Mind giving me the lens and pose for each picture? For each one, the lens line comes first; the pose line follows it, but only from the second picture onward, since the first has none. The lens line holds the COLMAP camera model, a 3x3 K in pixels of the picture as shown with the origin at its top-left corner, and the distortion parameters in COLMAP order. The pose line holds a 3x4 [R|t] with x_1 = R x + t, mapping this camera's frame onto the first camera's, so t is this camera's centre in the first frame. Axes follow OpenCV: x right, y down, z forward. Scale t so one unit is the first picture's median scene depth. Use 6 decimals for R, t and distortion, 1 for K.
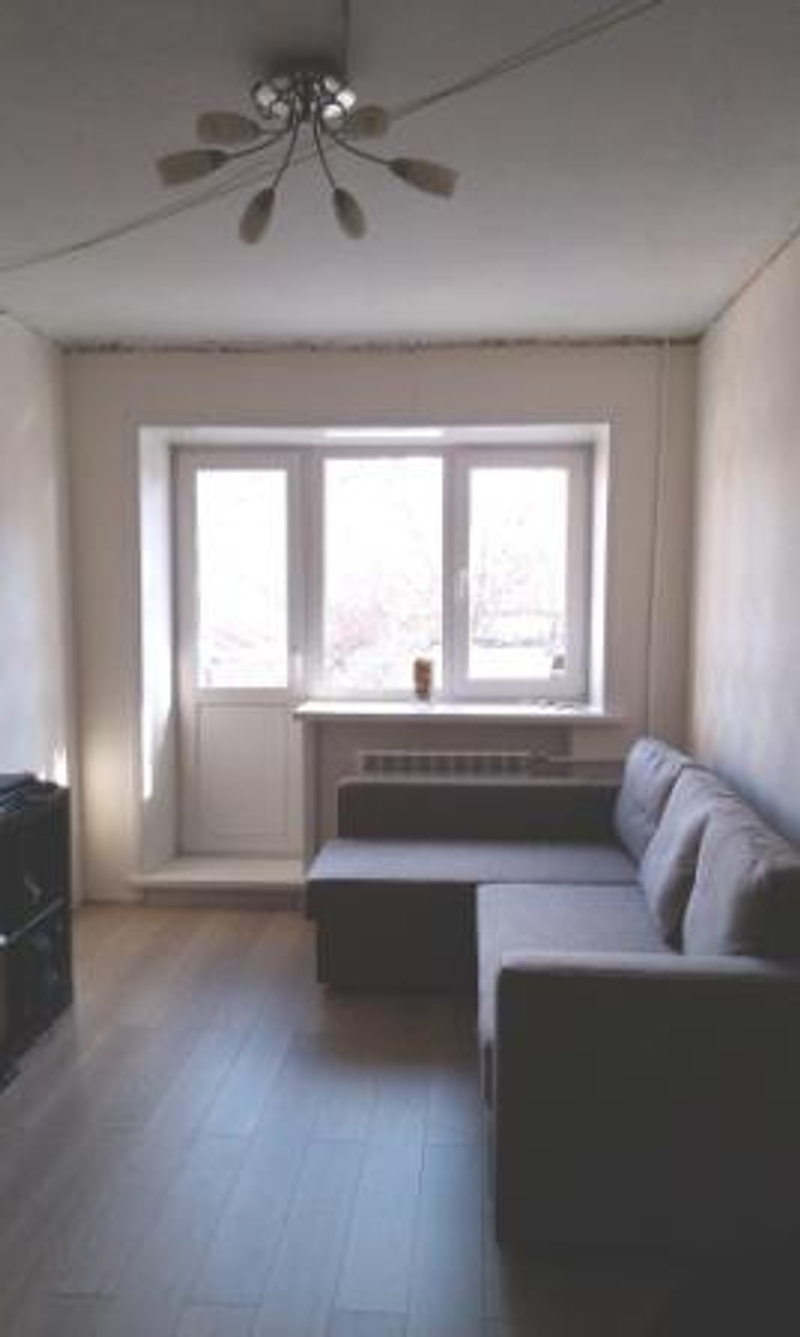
lens RADIAL K [[904.8, 0, 400.0], [0, 904.8, 668.5], [0, 0, 1]] dist [0.029675, -0.000424]
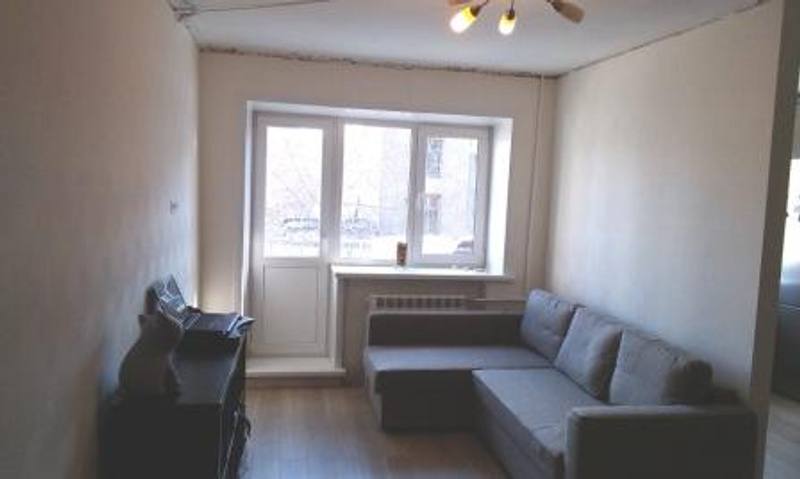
lens RADIAL K [[541.4, 0, 400.0], [0, 541.4, 239.5], [0, 0, 1]] dist [0.029675, -0.000424]
pose [[0.977084, 0.022570, 0.211653, -0.215890], [-0.022072, 0.999745, -0.004719, -0.012399], [-0.211706, -0.000061, 0.977333, -0.029535]]
